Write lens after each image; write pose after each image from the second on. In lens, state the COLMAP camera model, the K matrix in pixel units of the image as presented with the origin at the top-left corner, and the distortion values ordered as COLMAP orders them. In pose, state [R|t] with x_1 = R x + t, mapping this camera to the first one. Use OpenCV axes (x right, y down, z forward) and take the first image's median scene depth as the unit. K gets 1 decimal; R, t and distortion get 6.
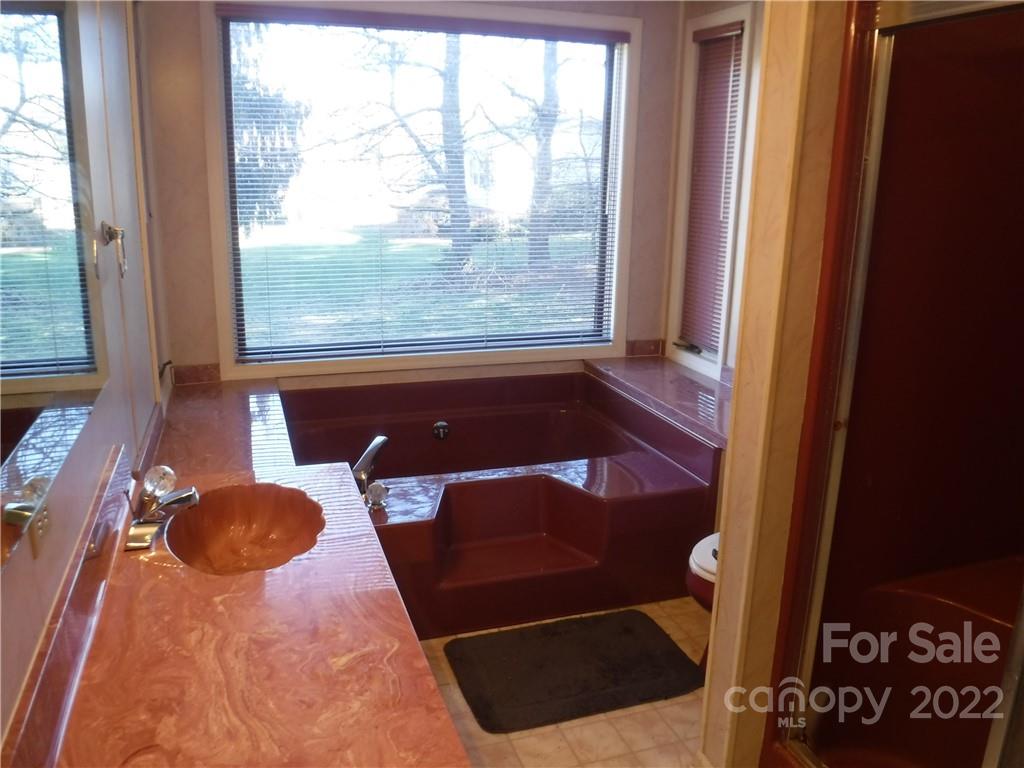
lens RADIAL K [[823.1, 0, 512.0], [0, 823.1, 384.0], [0, 0, 1]] dist [-0.029780, 0.000084]
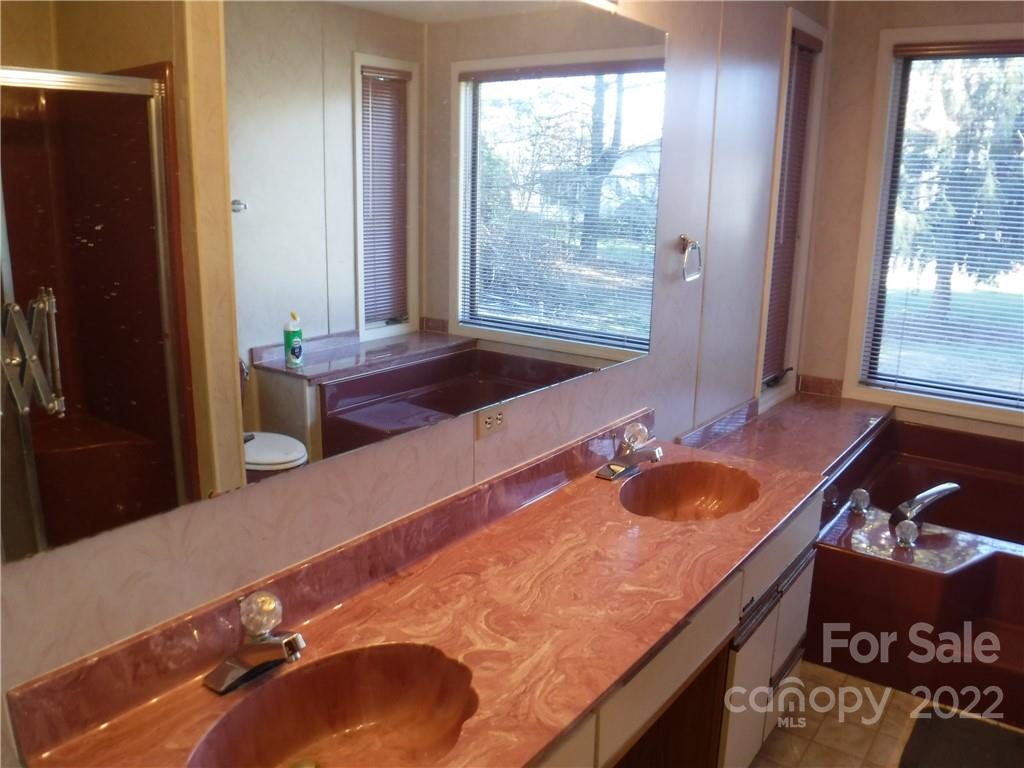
lens RADIAL K [[825.3, 0, 517.2], [0, 825.3, 390.1], [0, 0, 1]] dist [-0.106070, 0.041720]
pose [[0.591927, 0.187440, -0.783894, 0.518119], [-0.213417, 0.974318, 0.071819, 0.002017], [0.777223, 0.124785, 0.616727, 0.079611]]
